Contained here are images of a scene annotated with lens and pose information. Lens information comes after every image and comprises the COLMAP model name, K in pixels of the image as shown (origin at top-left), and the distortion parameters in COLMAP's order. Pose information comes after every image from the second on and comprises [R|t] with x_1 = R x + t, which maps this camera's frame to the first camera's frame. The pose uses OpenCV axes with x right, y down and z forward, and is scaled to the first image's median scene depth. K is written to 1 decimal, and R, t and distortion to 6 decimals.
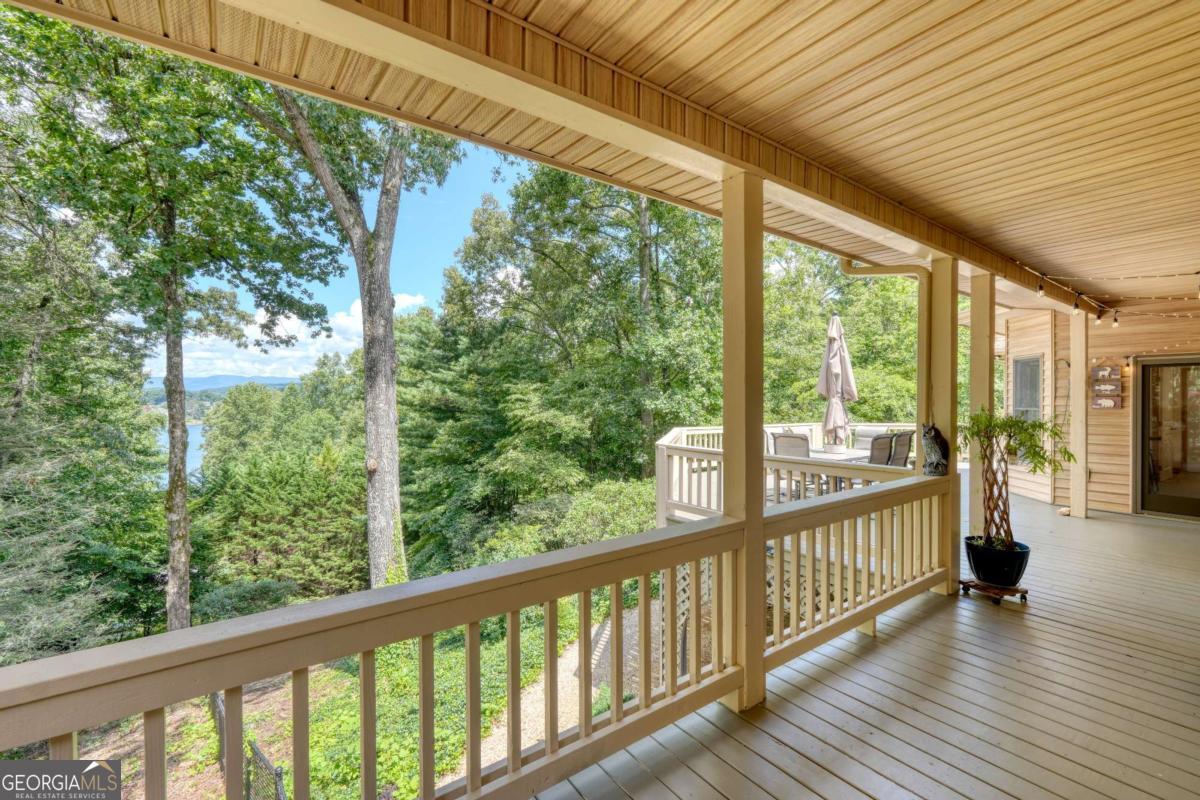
lens RADIAL K [[510.2, 0, 600.0], [0, 510.2, 400.0], [0, 0, 1]] dist [-0.000915, 0.000589]
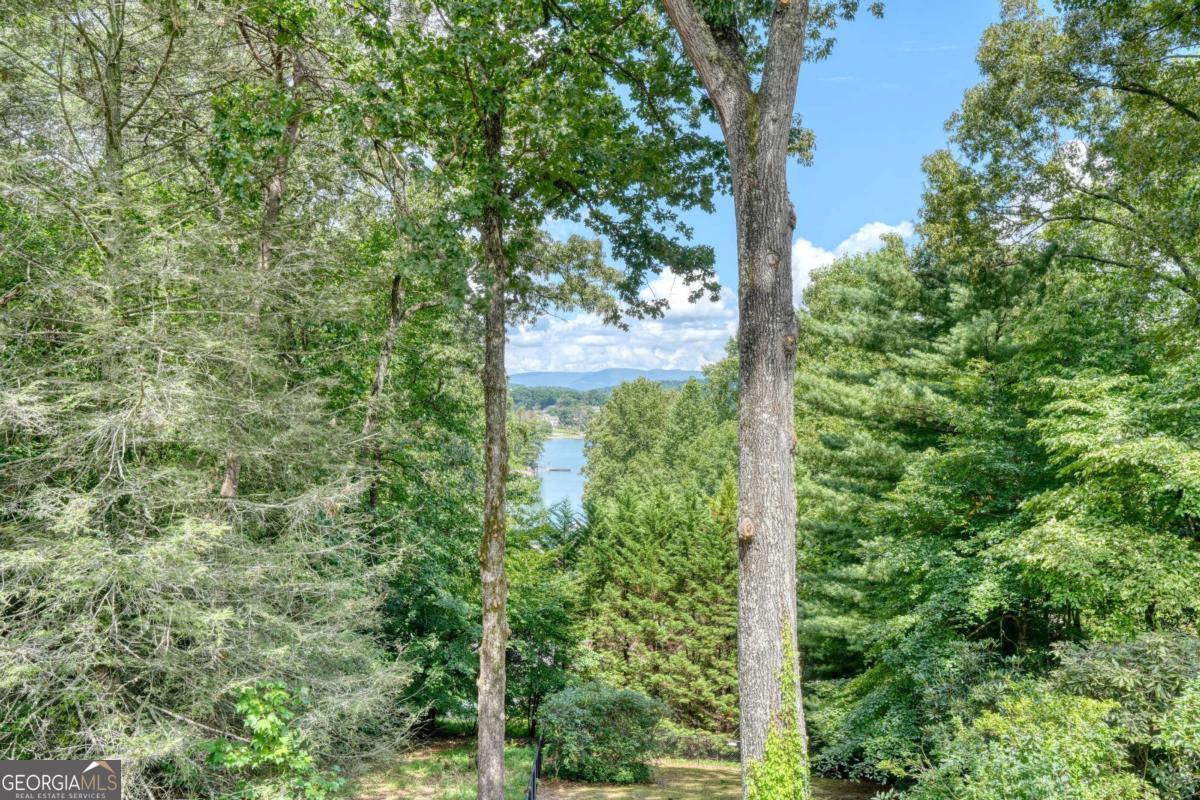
lens RADIAL K [[917.3, 0, 597.7], [0, 917.3, 395.7], [0, 0, 1]] dist [0.006829, -0.008808]
pose [[0.792210, 0.007372, -0.610203, 0.004757], [-0.016365, 0.999824, -0.009167, 0.000086], [0.610028, 0.017249, 0.792192, 0.060883]]
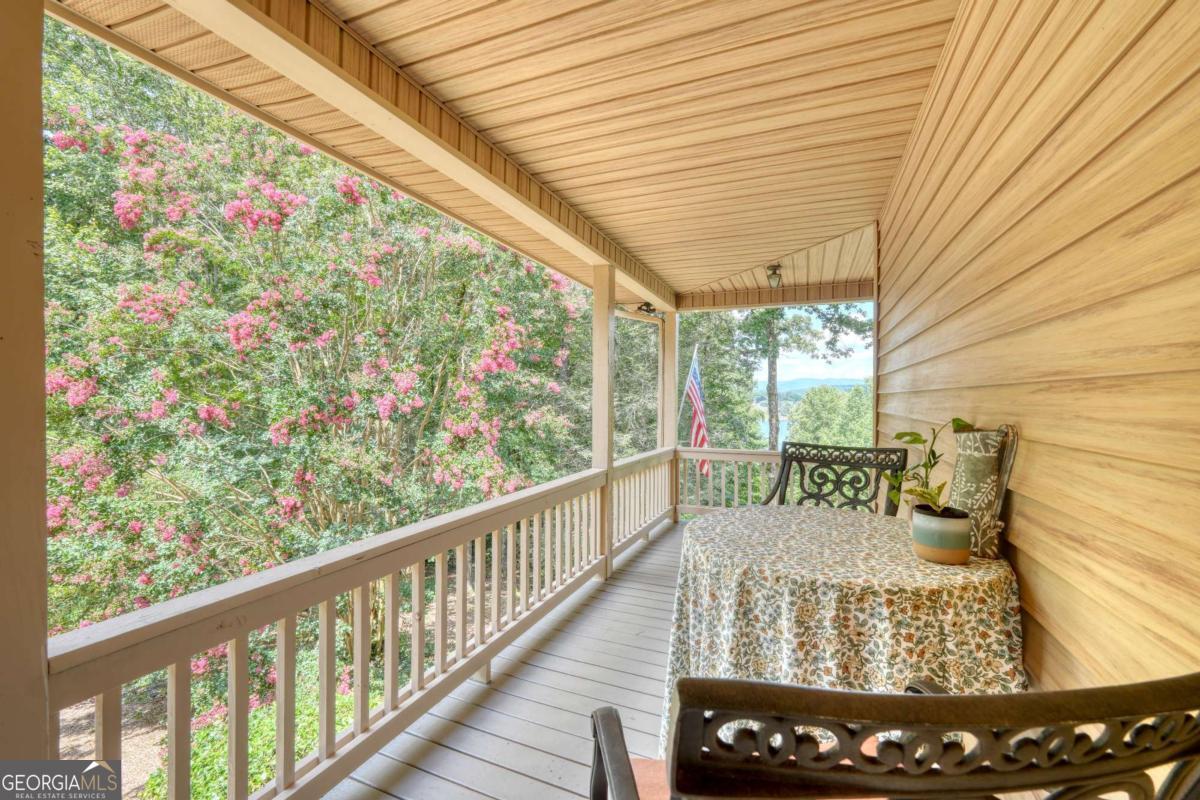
lens RADIAL K [[510.2, 0, 600.0], [0, 510.2, 400.0], [0, 0, 1]] dist [-0.000915, 0.000589]
pose [[0.527374, 0.008332, -0.849592, 0.091950], [-0.009796, 0.999945, 0.003726, 0.000142], [0.849577, 0.006358, 0.527427, -0.117015]]
